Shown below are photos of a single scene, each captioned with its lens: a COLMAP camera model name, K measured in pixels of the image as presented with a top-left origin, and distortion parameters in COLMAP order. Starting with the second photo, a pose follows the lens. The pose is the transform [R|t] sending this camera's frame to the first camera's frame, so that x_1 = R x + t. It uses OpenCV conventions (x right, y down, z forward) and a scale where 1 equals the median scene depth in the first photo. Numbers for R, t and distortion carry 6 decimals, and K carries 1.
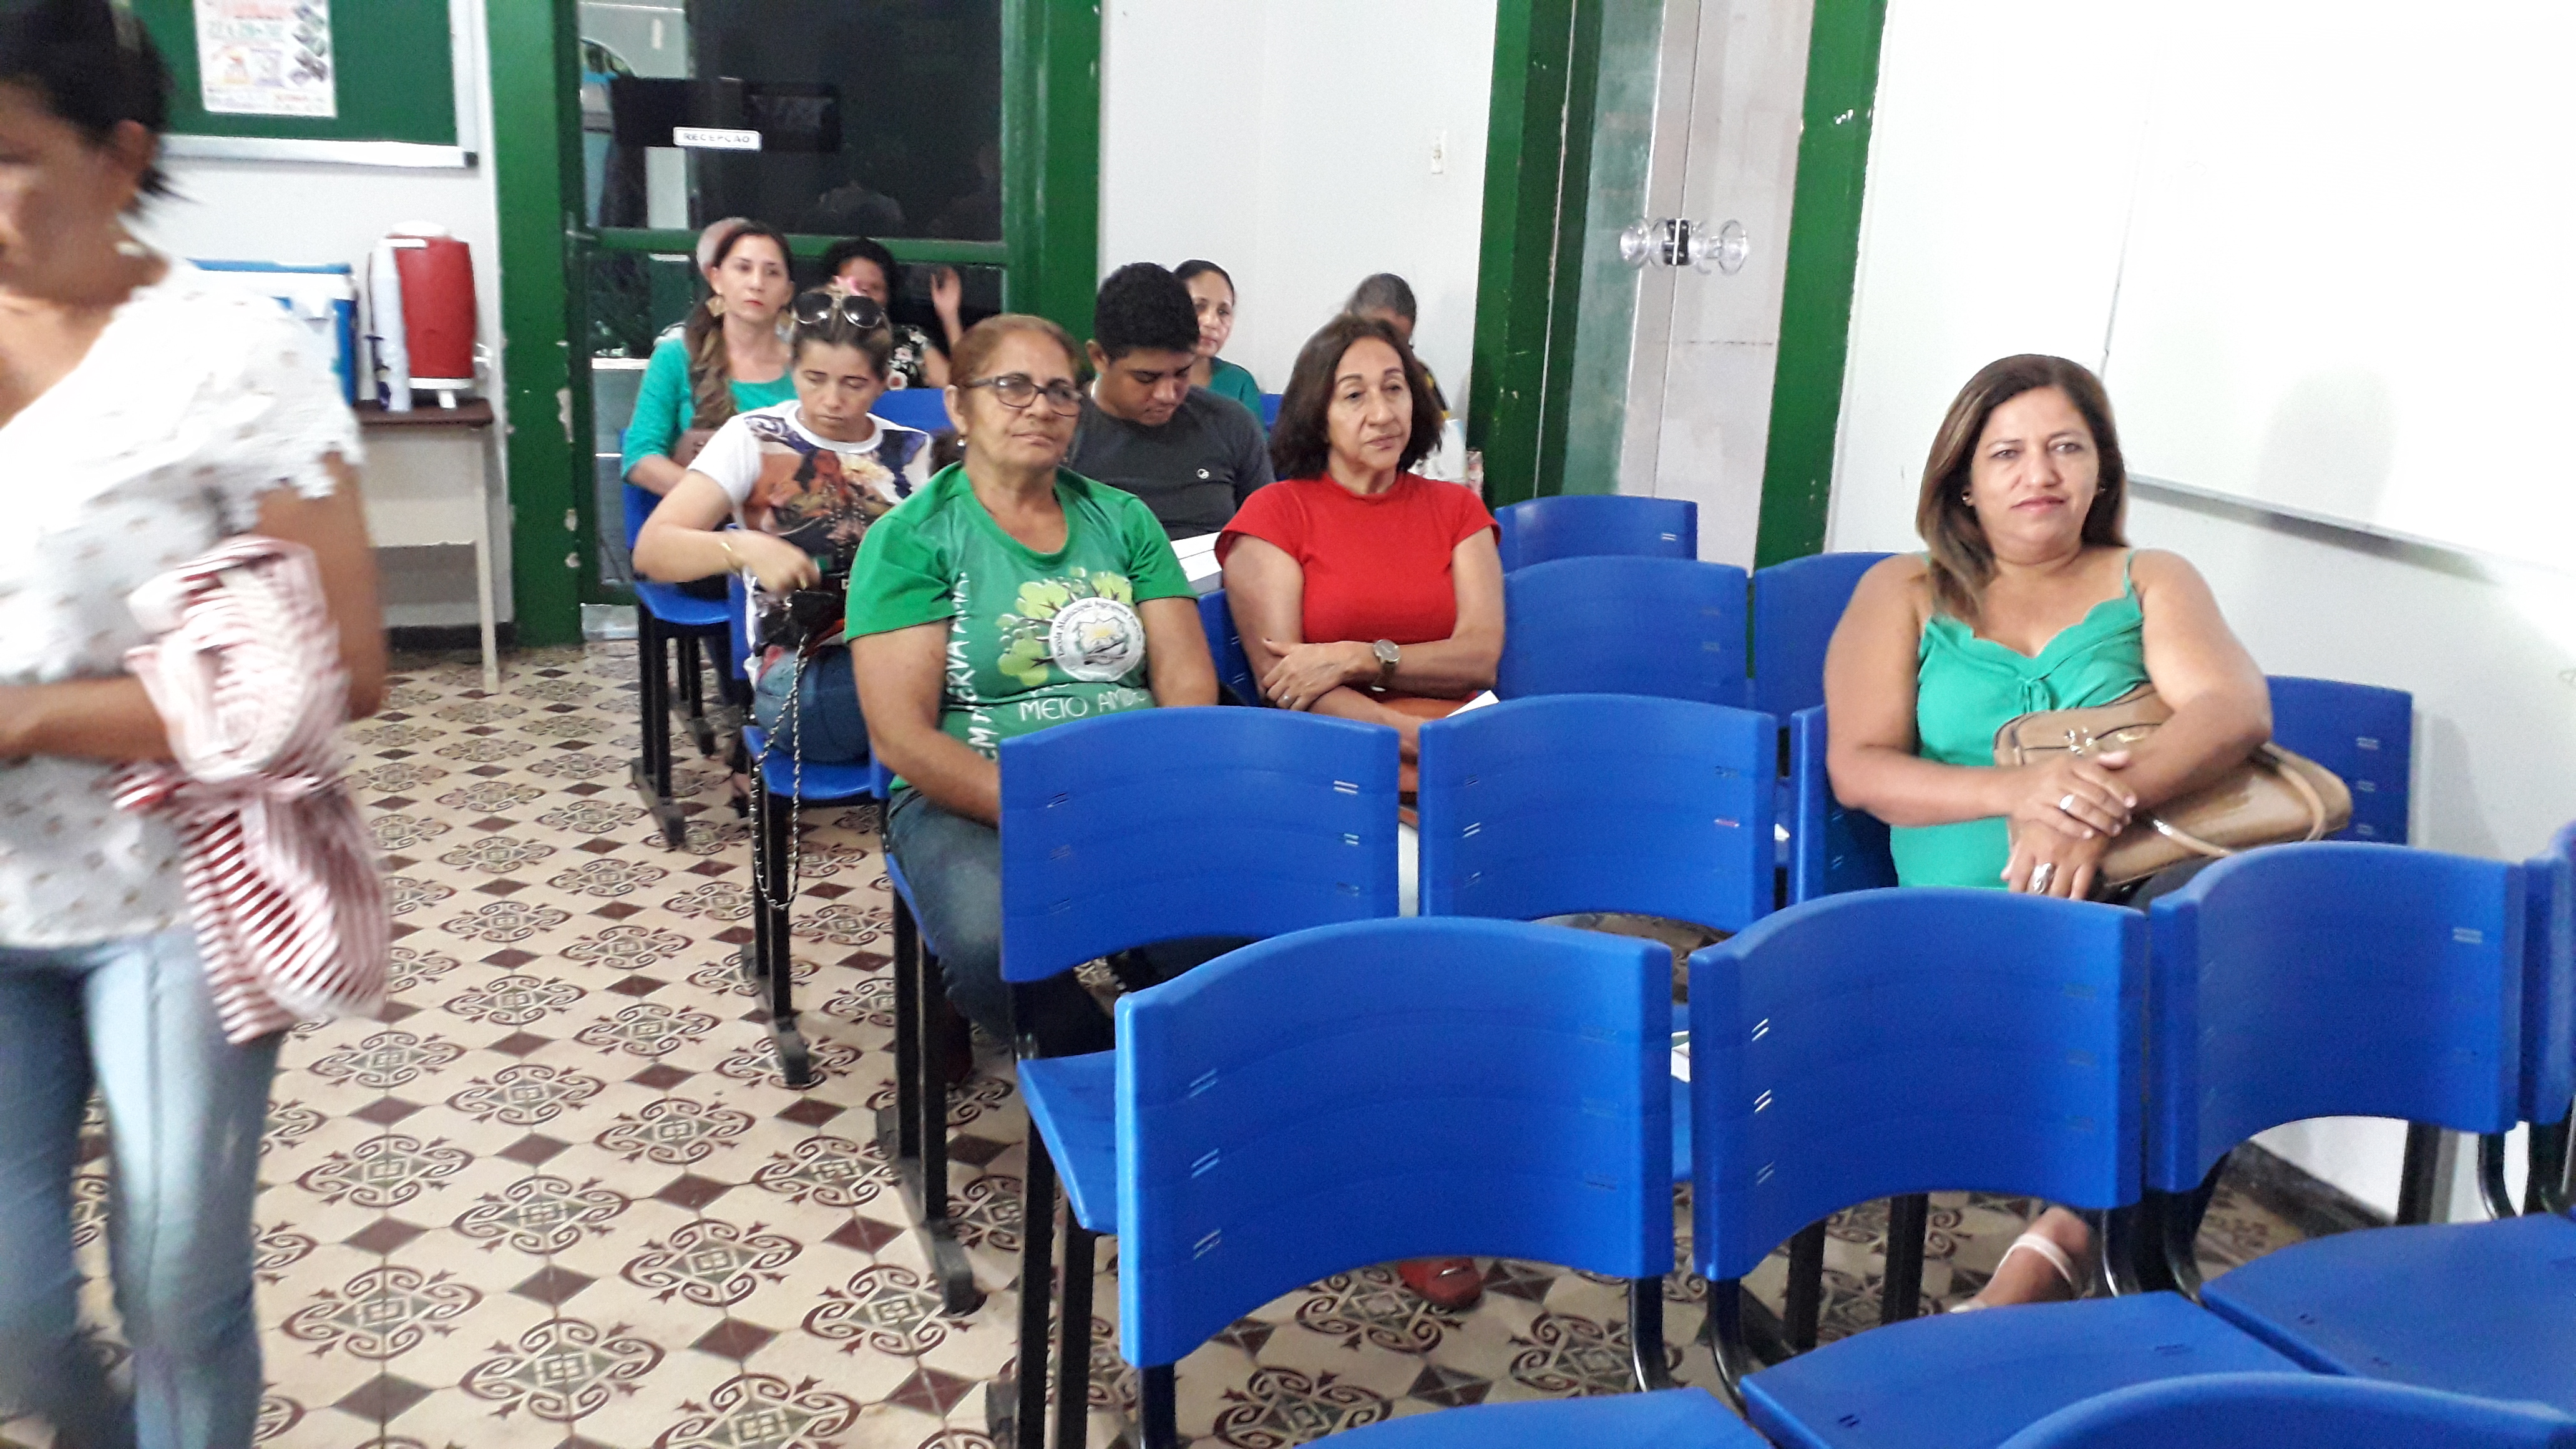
lens RADIAL K [[2071.7, 0, 1288.0], [0, 2071.7, 724.5], [0, 0, 1]] dist [0.009189, -0.001555]
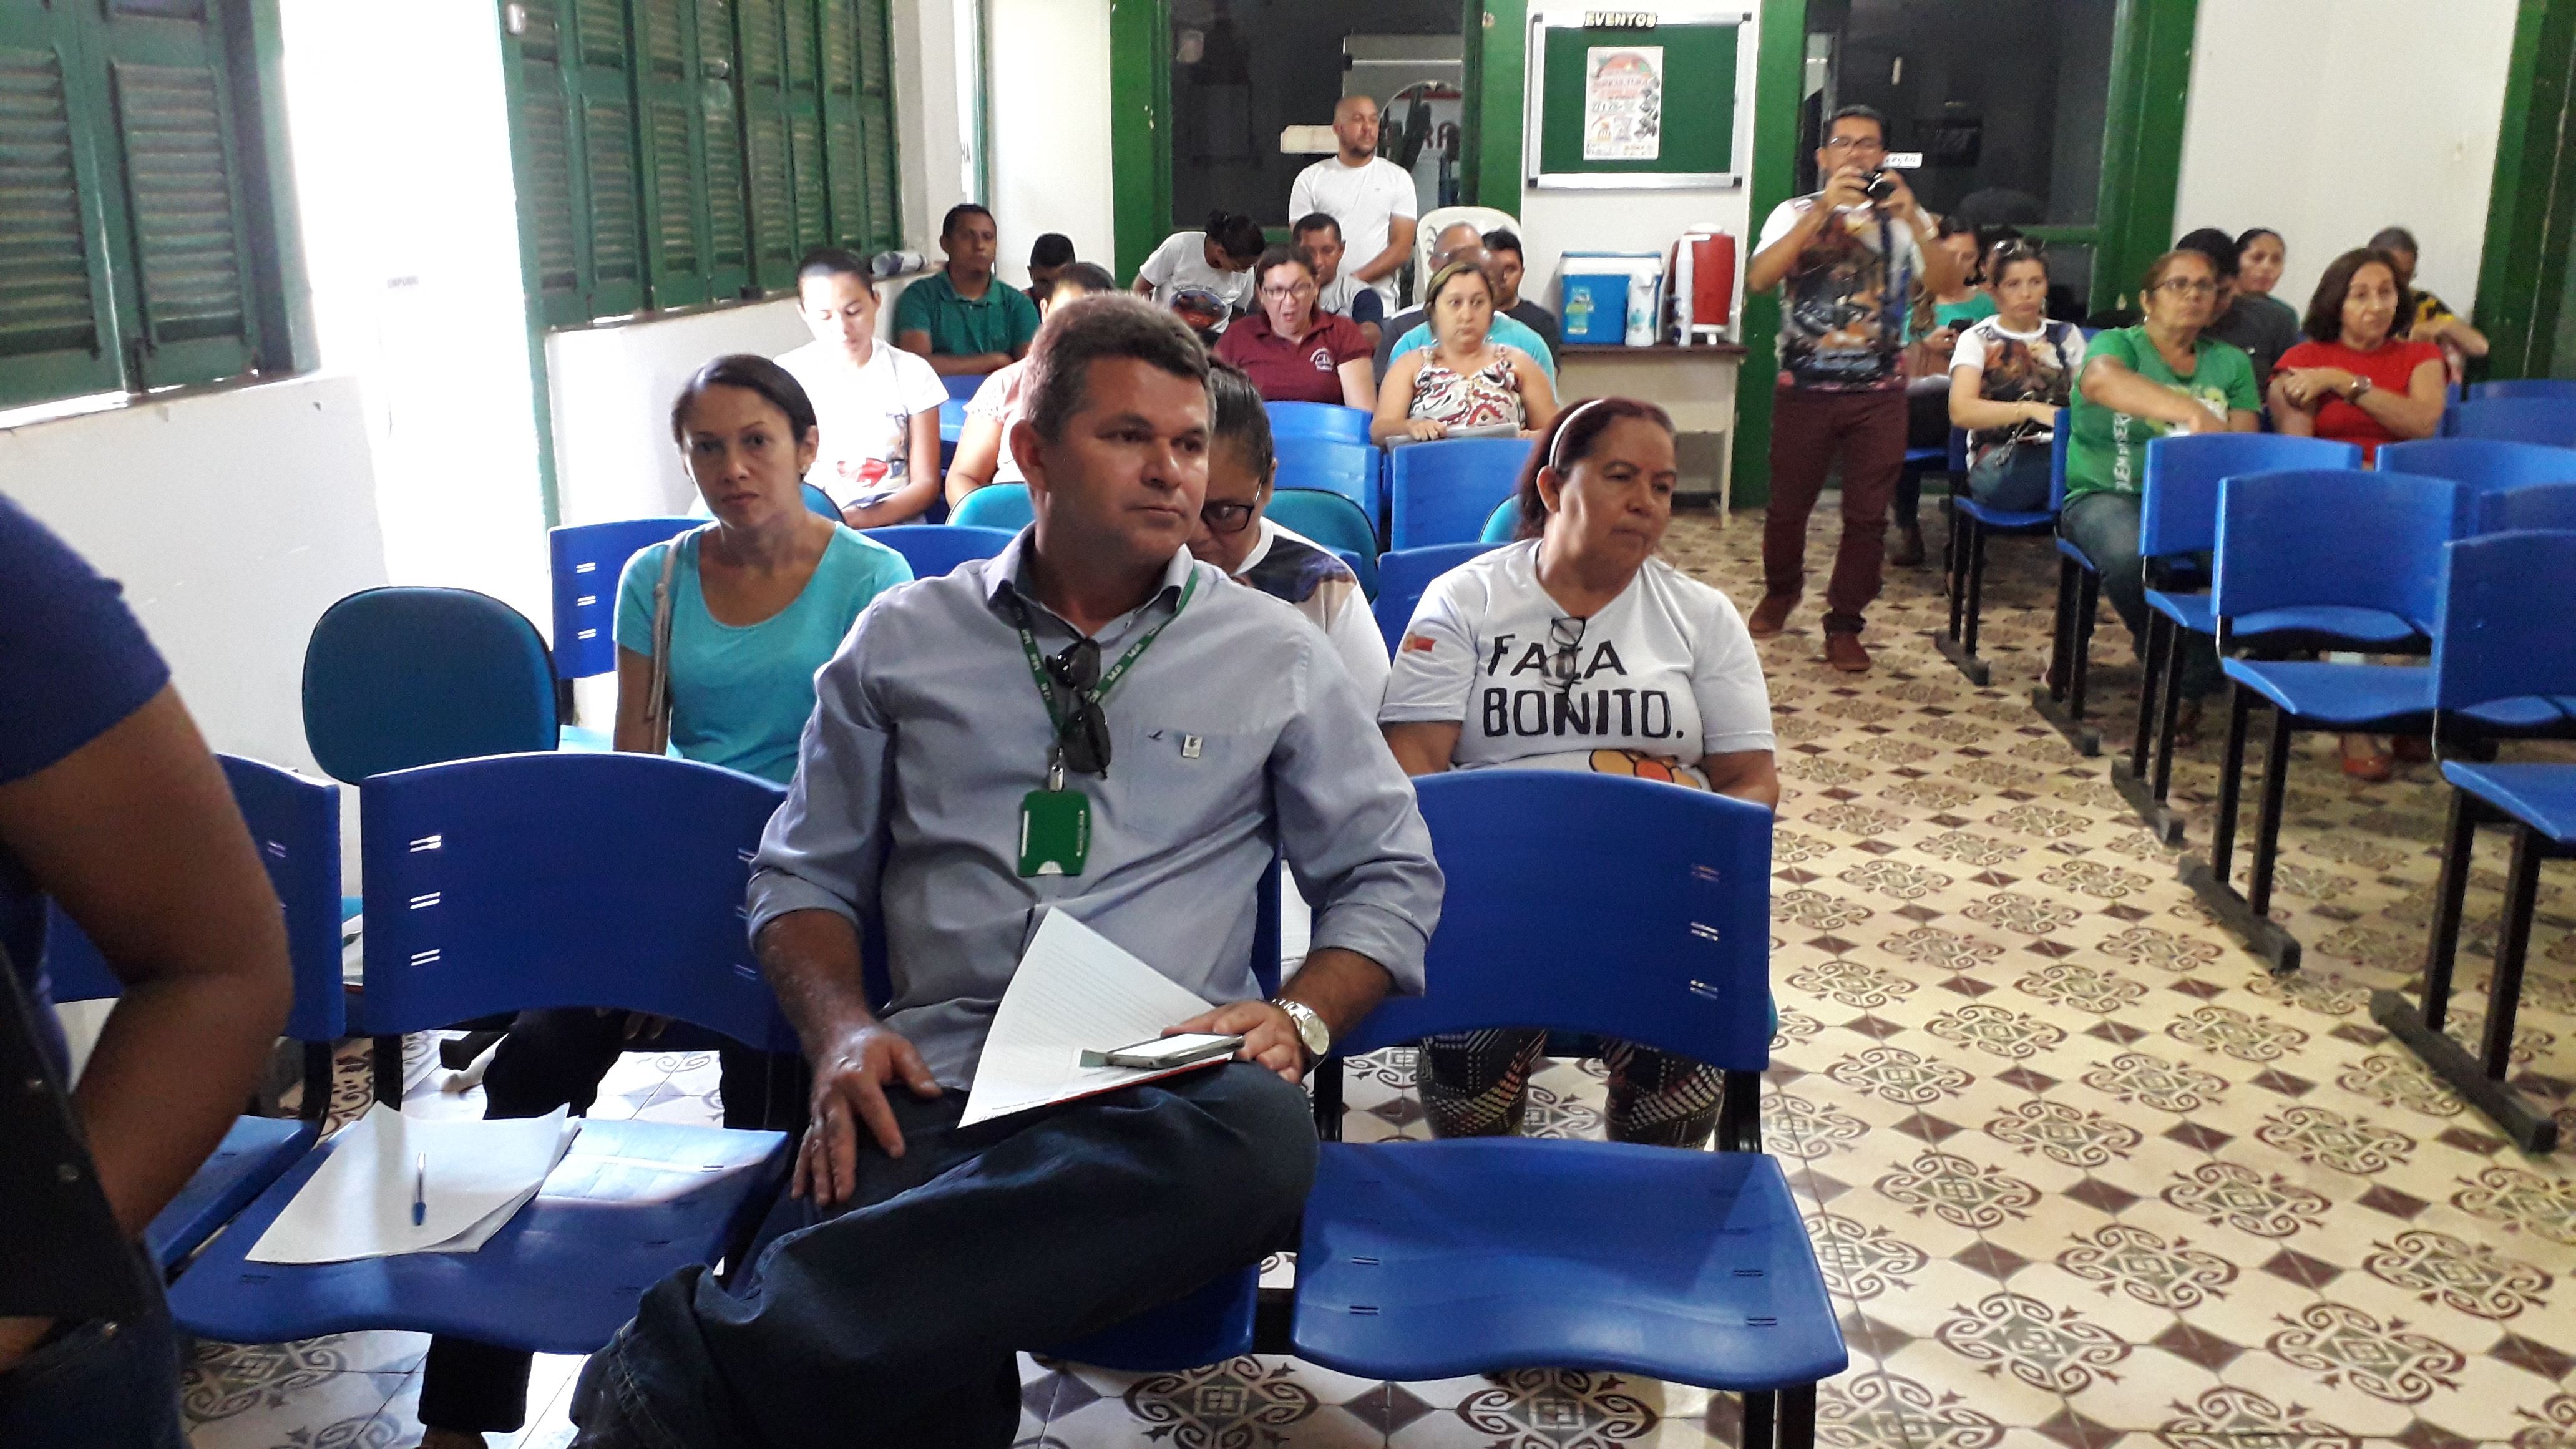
lens RADIAL K [[2071.7, 0, 1288.0], [0, 2071.7, 724.5], [0, 0, 1]] dist [0.009189, -0.001555]
pose [[0.893850, 0.075795, -0.441913, 0.013986], [-0.078093, 0.996861, 0.013021, 0.135425], [0.441513, 0.022871, 0.896963, -0.519919]]
